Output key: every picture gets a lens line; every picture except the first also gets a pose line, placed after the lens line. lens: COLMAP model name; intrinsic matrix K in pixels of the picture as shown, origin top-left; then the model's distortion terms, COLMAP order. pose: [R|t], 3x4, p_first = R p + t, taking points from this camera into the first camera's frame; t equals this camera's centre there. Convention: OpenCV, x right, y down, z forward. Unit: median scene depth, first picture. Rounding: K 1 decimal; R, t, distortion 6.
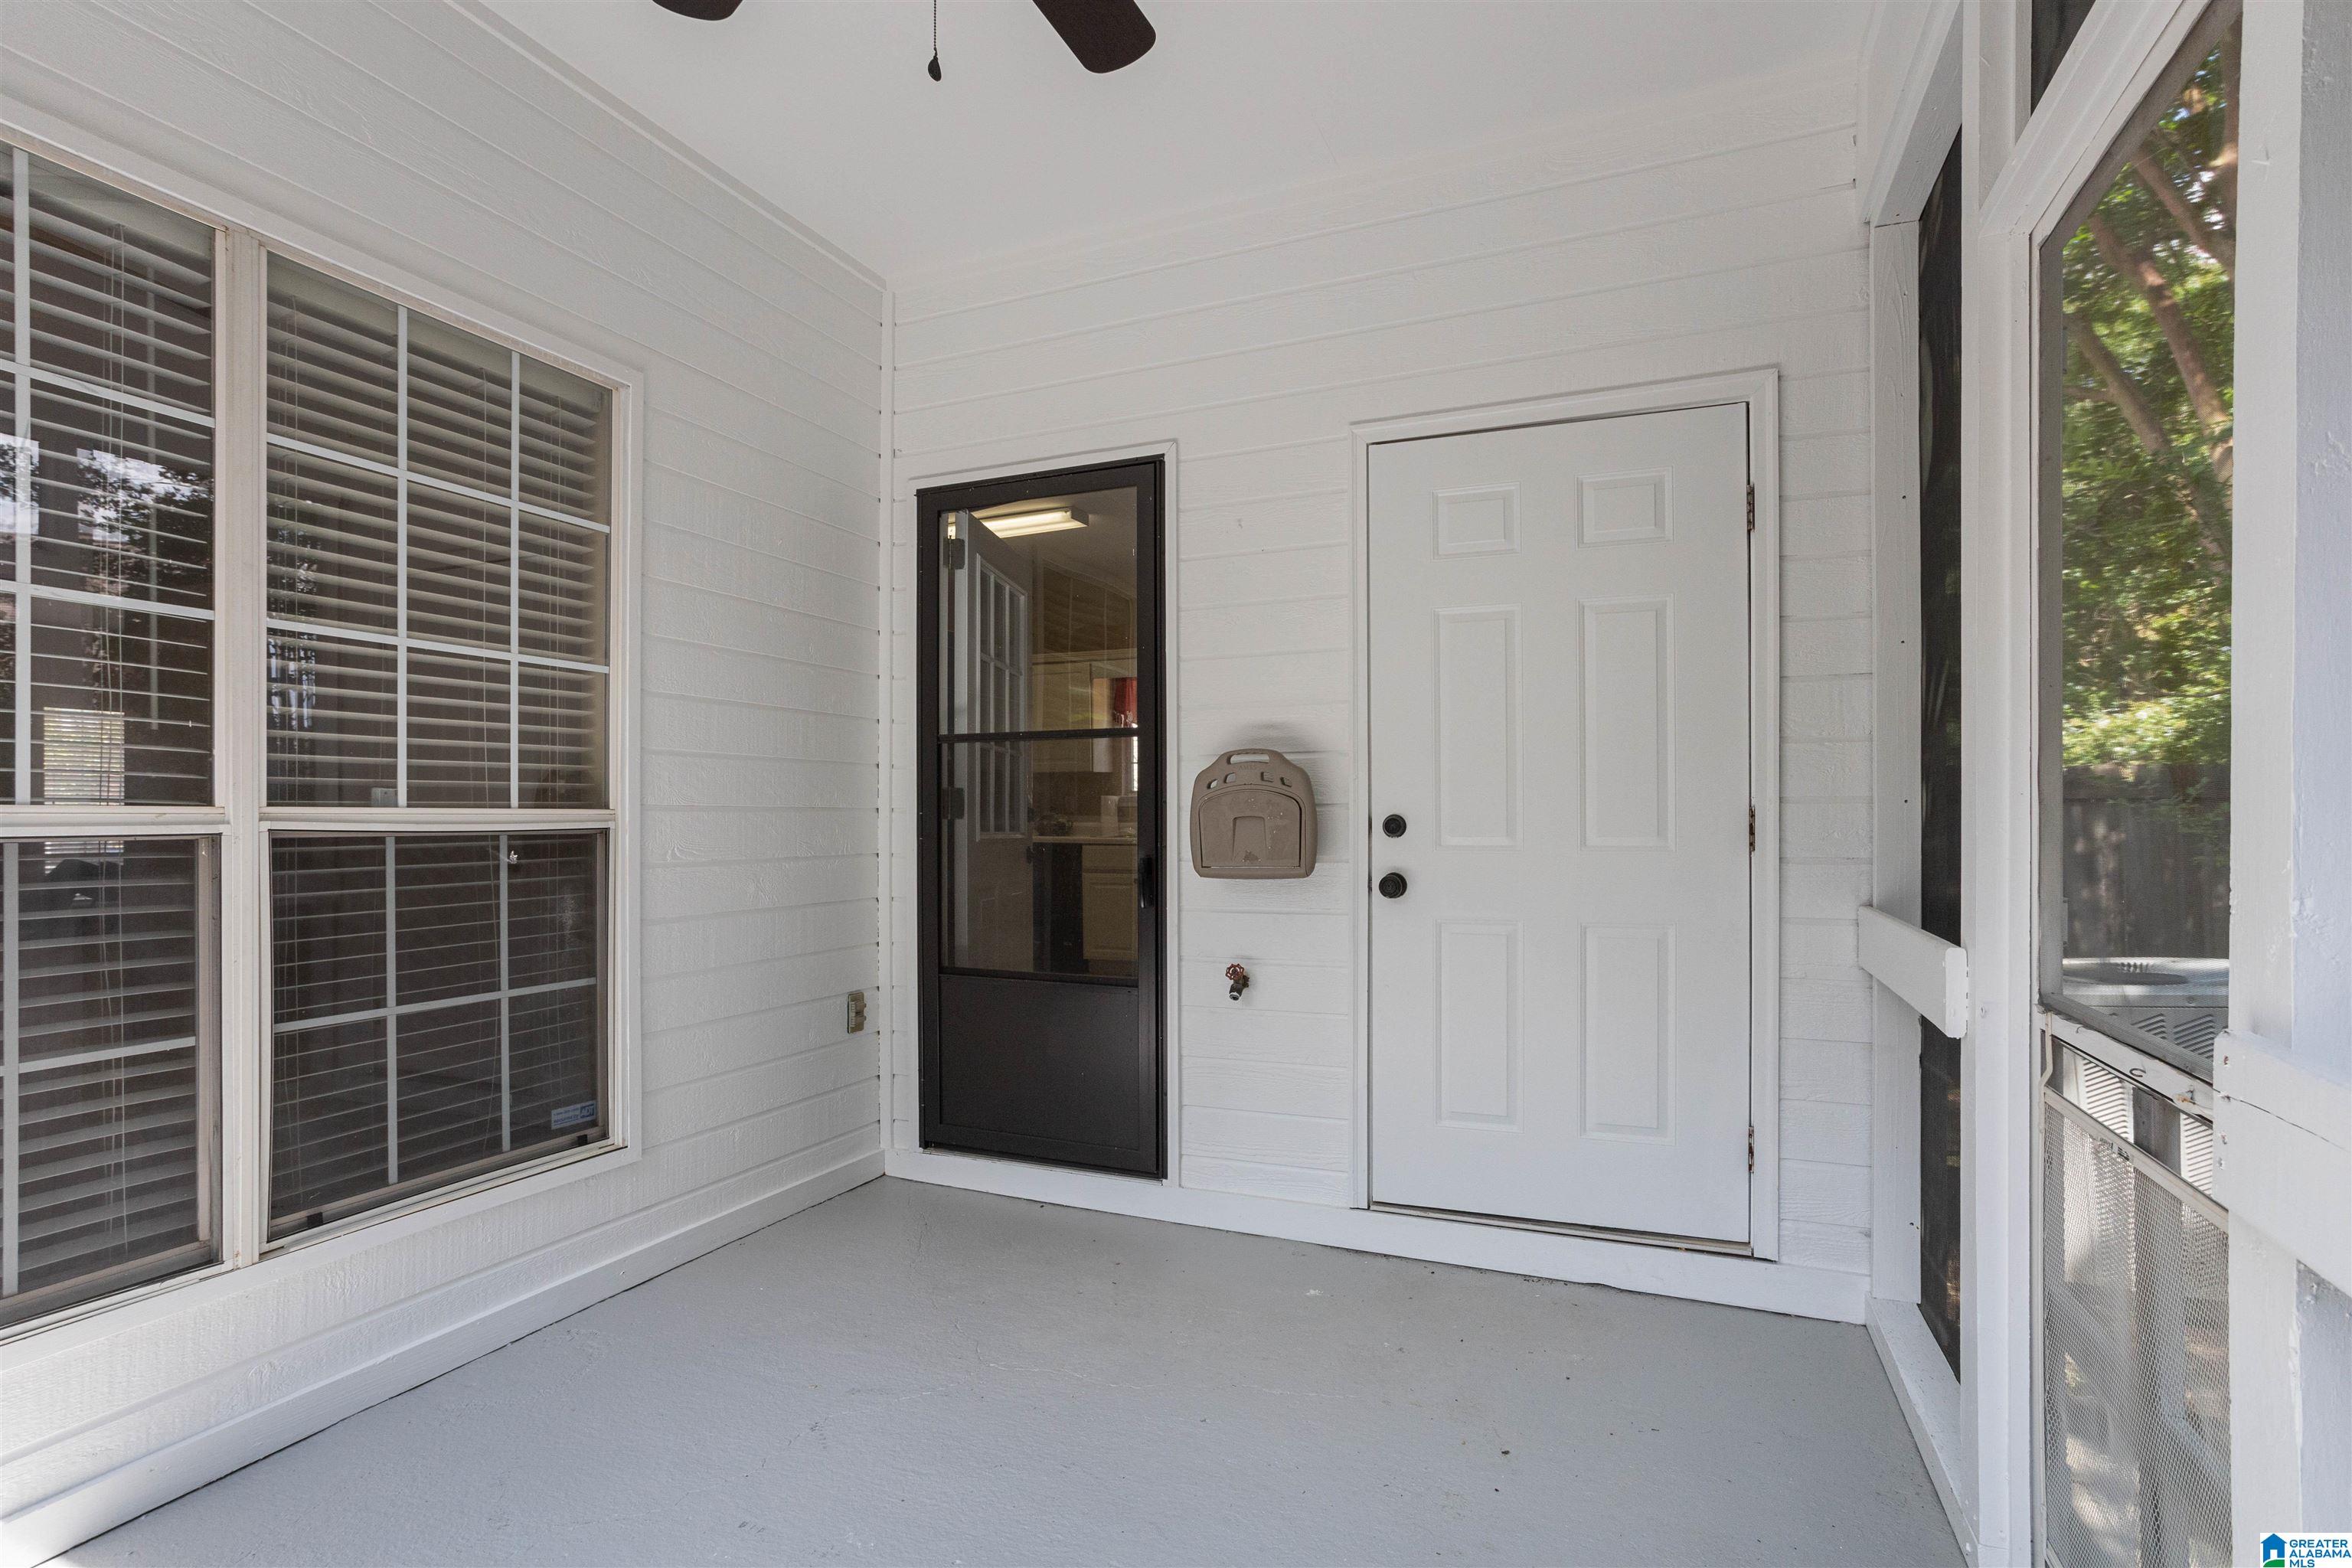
lens RADIAL K [[1147.2, 0, 1145.9], [0, 1147.2, 837.8], [0, 0, 1]] dist [-0.019450, 0.007465]
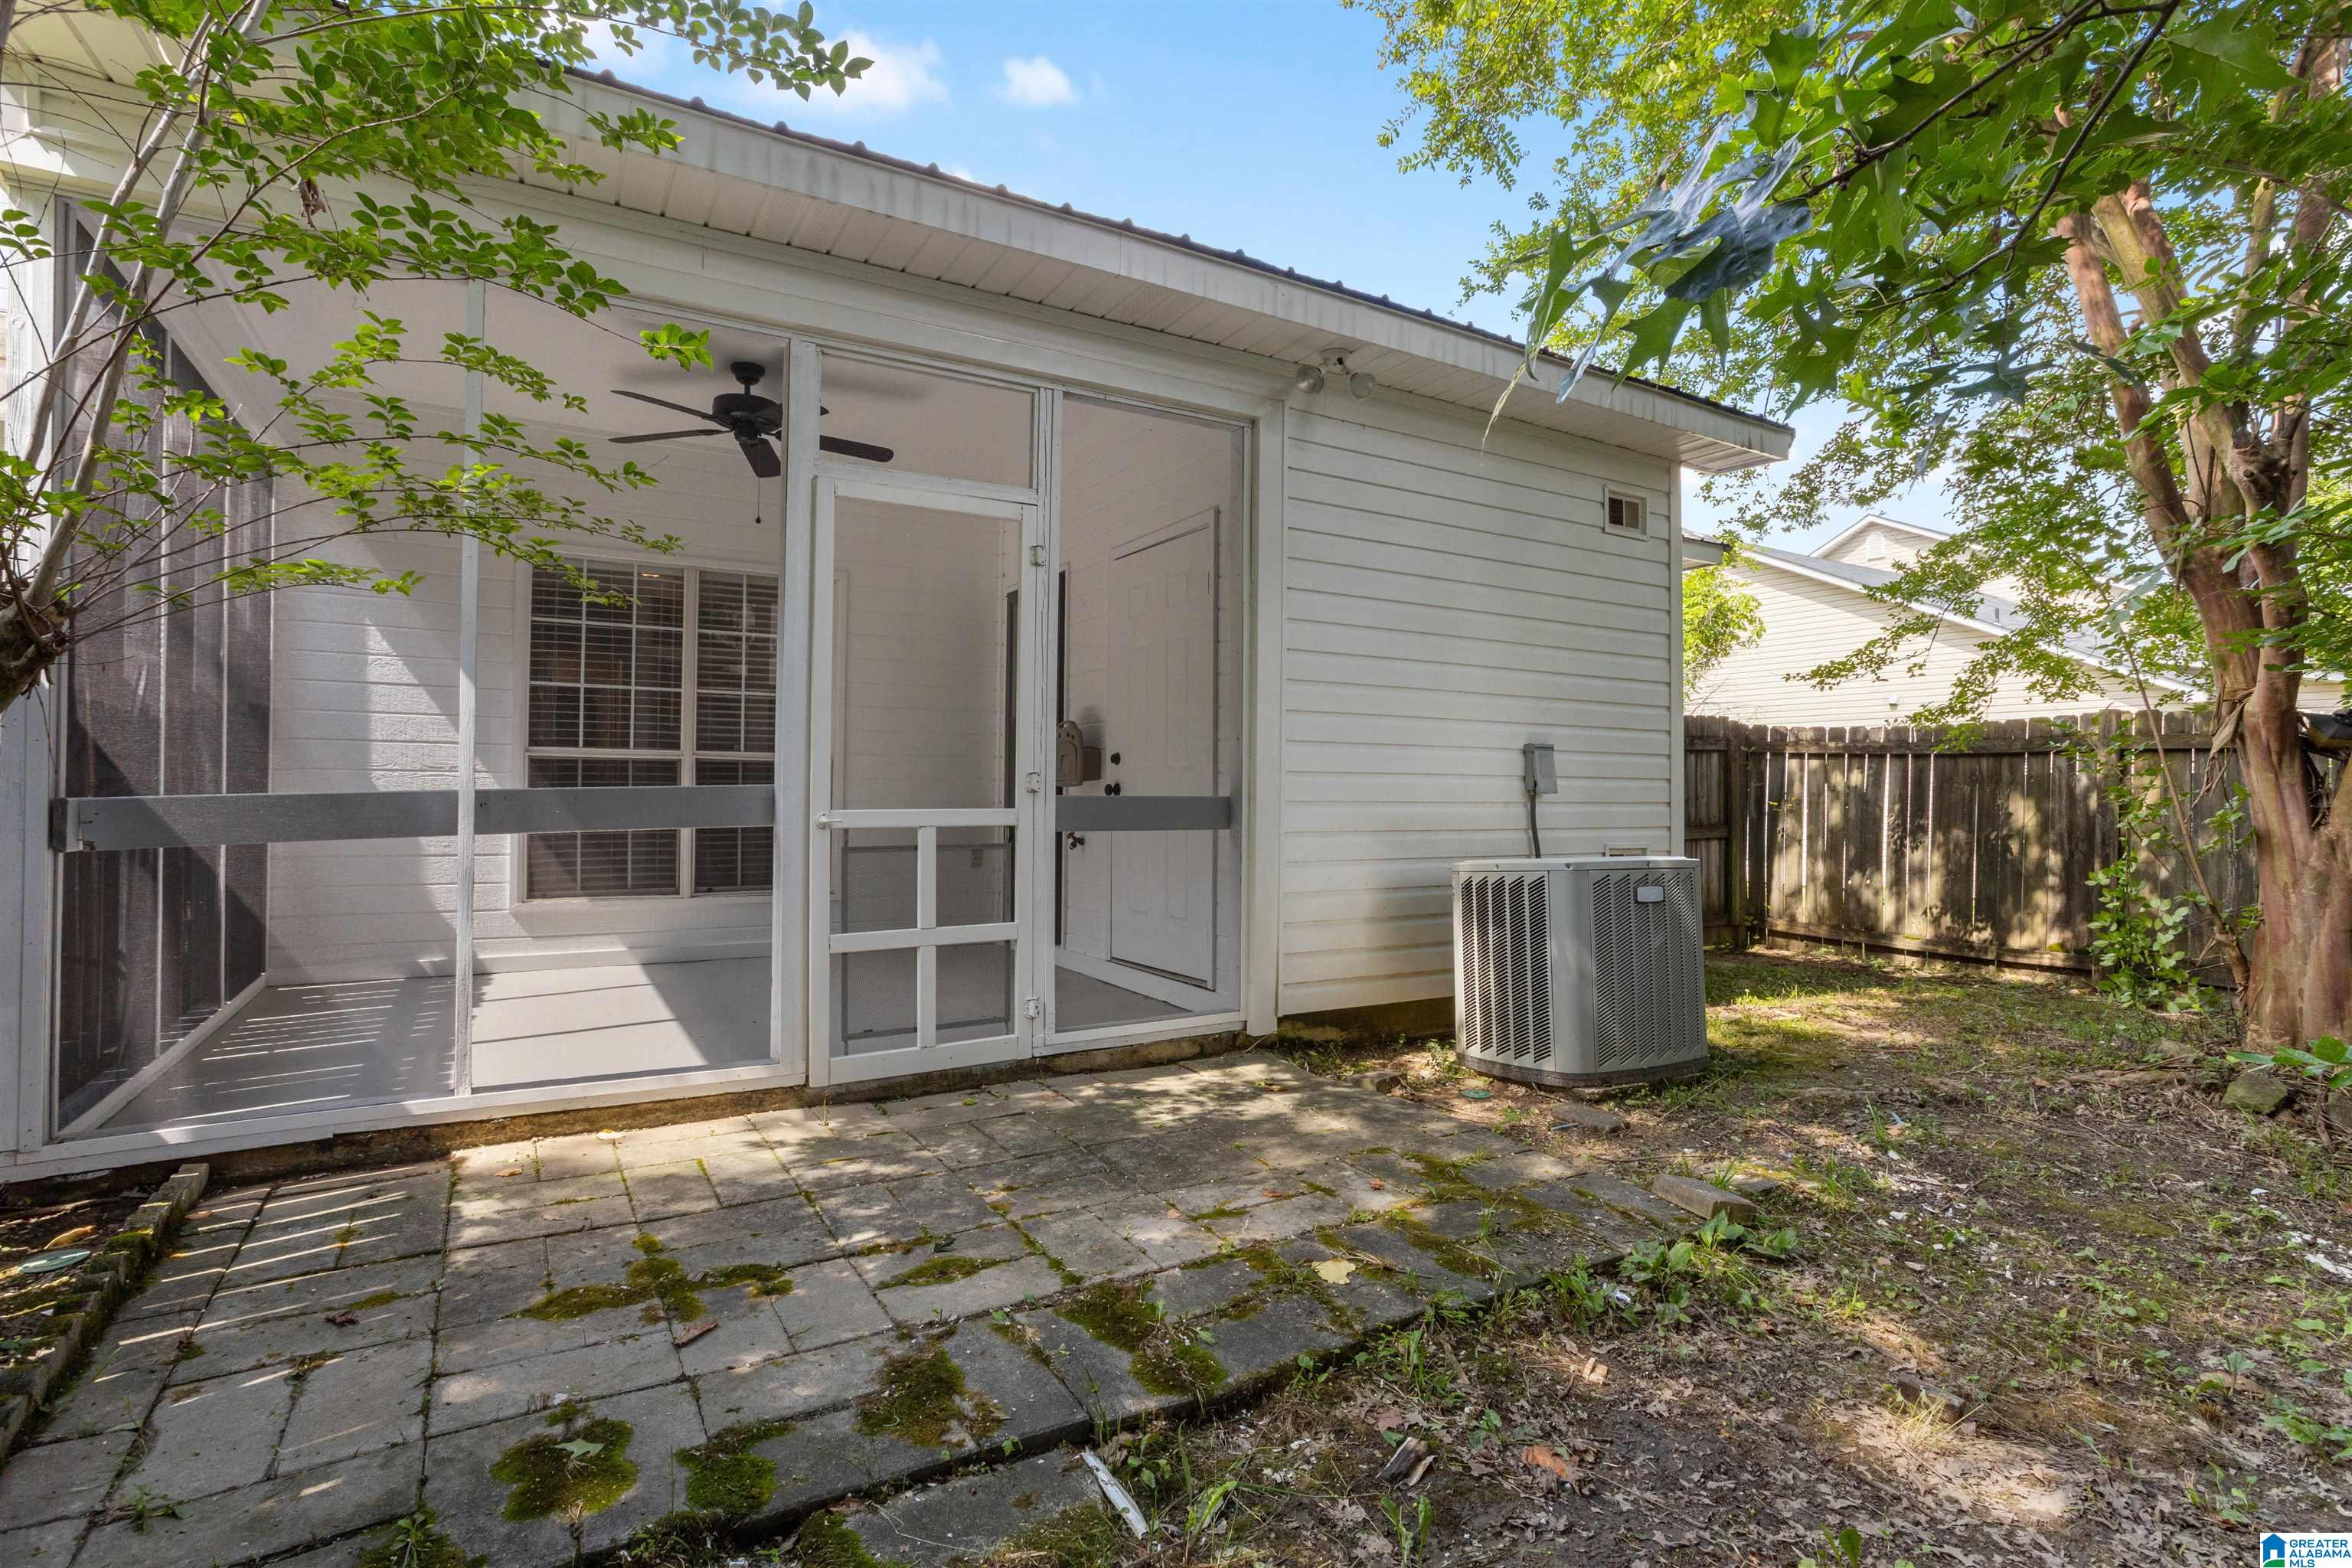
lens RADIAL K [[1147.2, 0, 1180.5], [0, 1147.2, 776.6], [0, 0, 1]] dist [-0.019450, 0.007465]
pose [[0.802349, 0.003997, -0.596842, 1.432505], [-0.013038, 0.999856, -0.010831, 0.039775], [0.596713, 0.016472, 0.802286, -0.467142]]
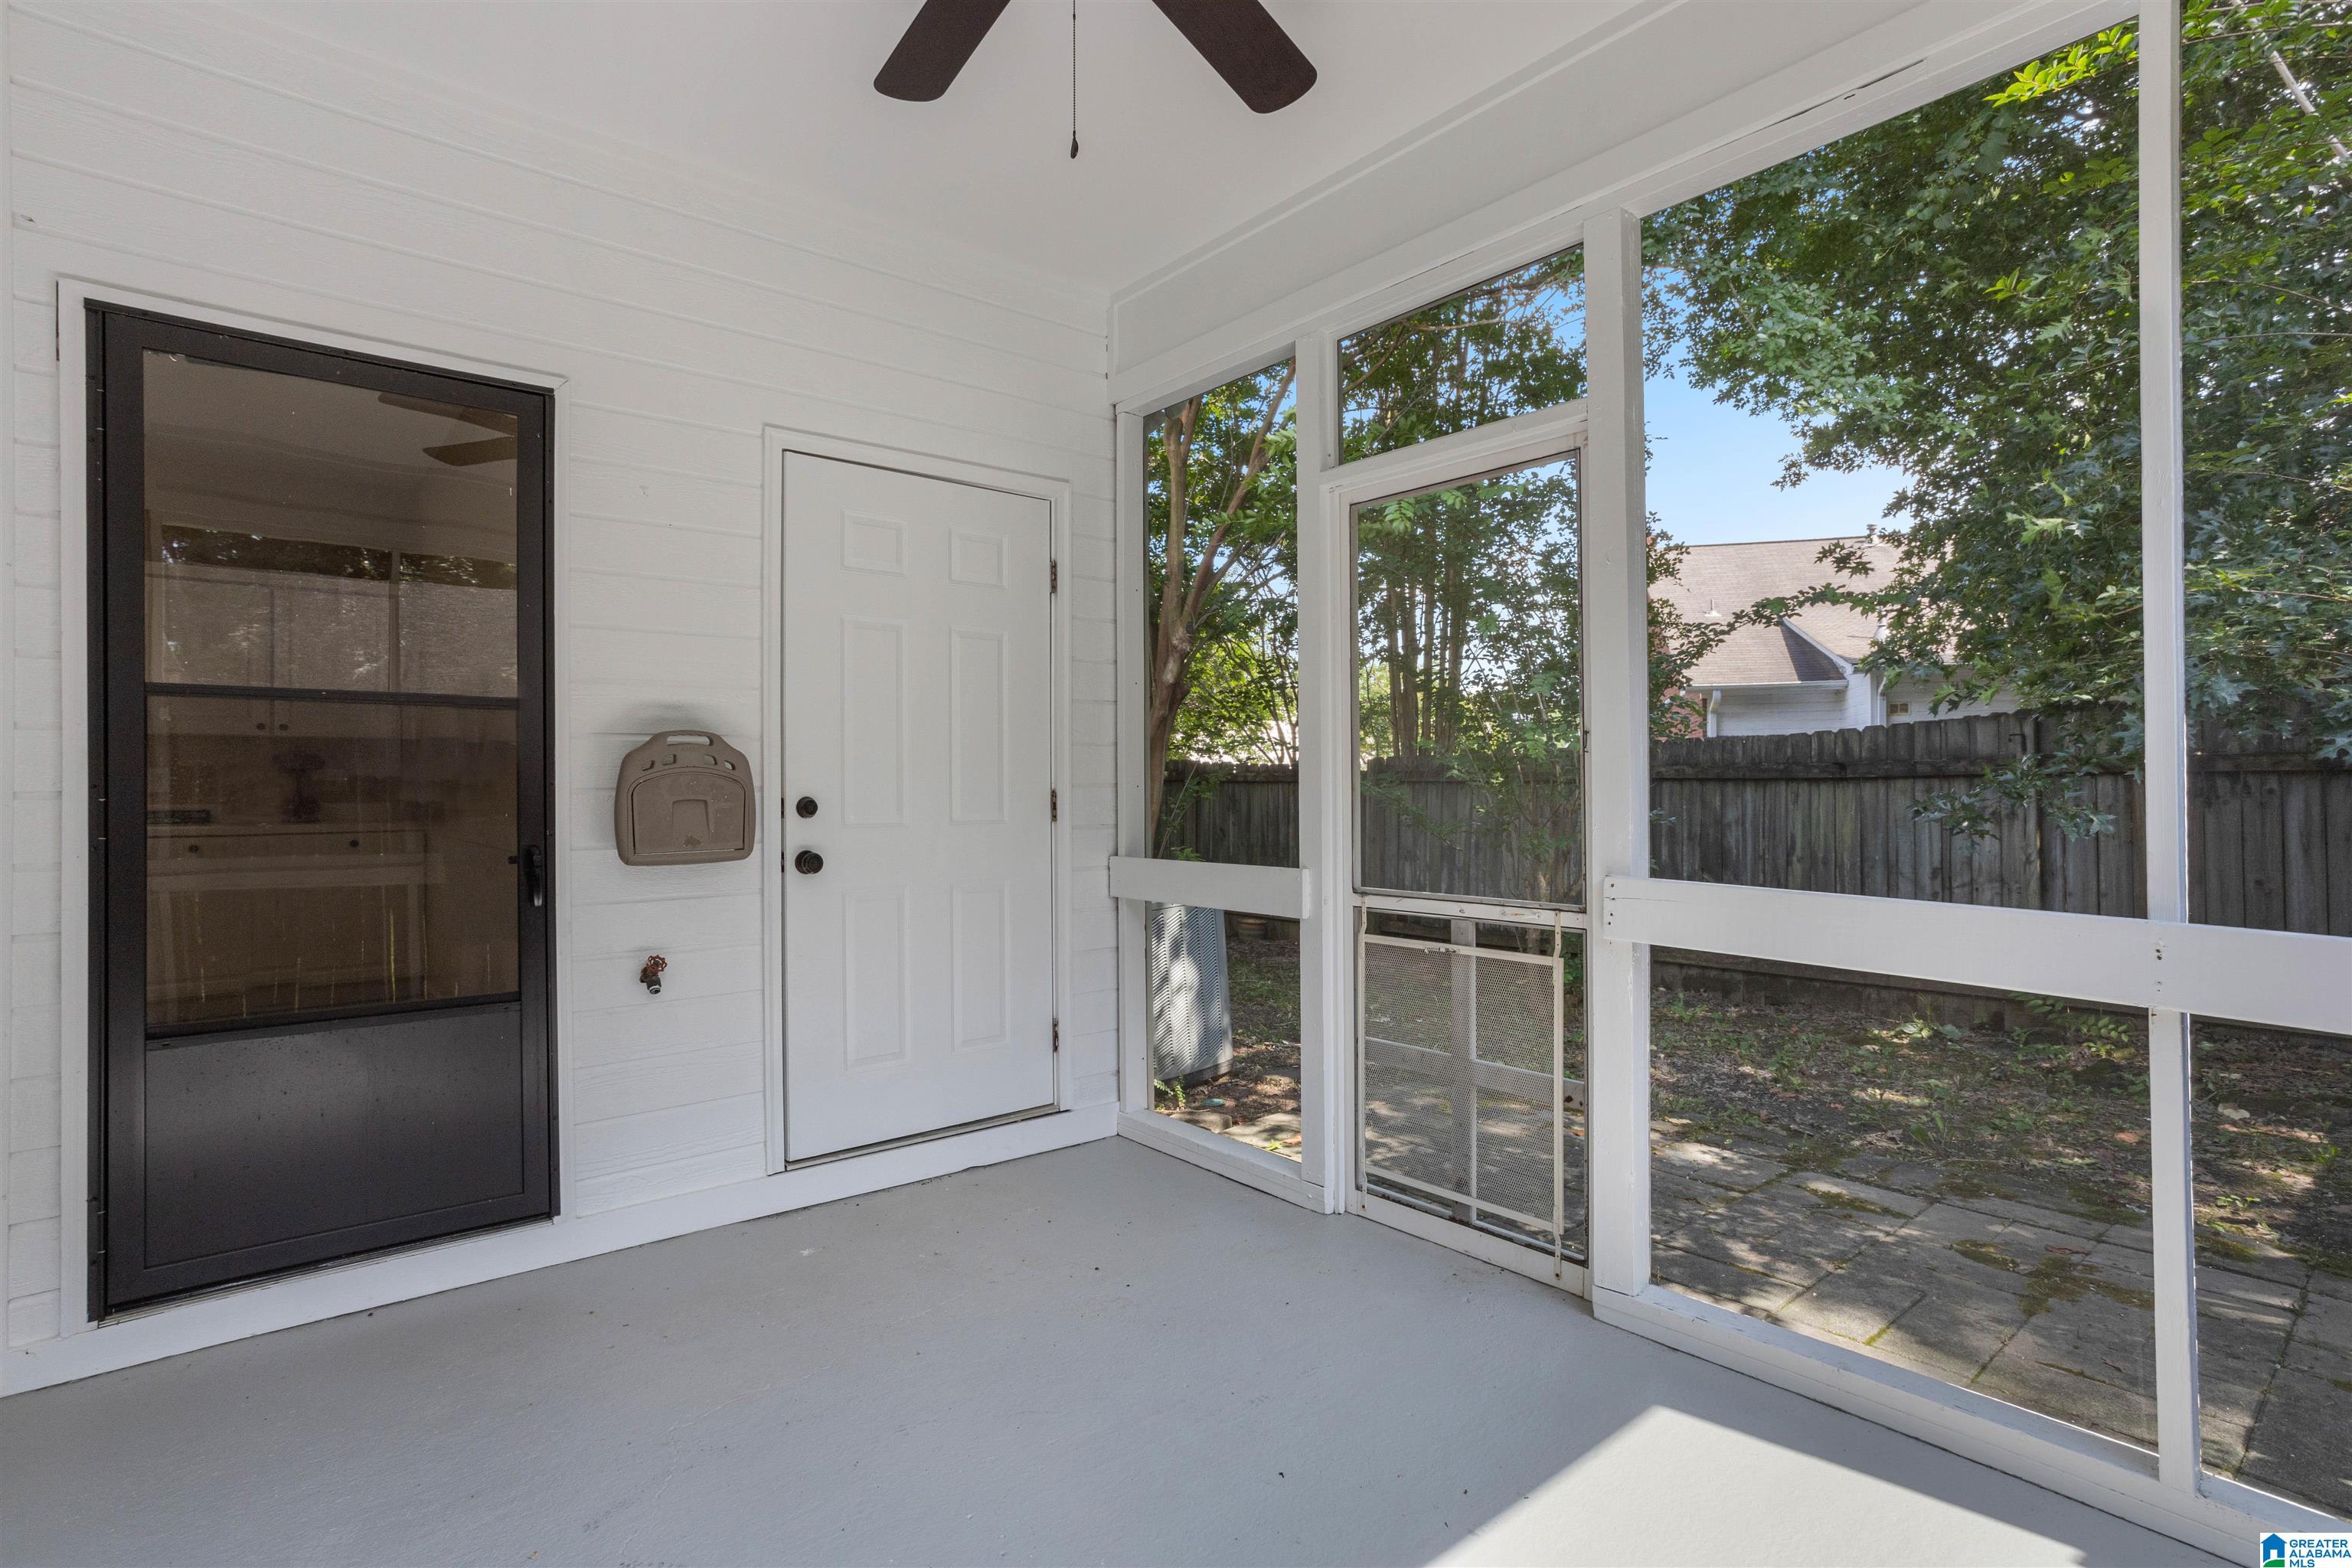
lens RADIAL K [[1147.2, 0, 1171.6], [0, 1147.2, 773.3], [0, 0, 1]] dist [-0.019450, 0.007465]
pose [[0.466030, 0.008268, 0.884730, -0.577358], [0.014918, 0.999741, -0.017201, -0.018288], [-0.884643, 0.021214, 0.465785, 0.189484]]
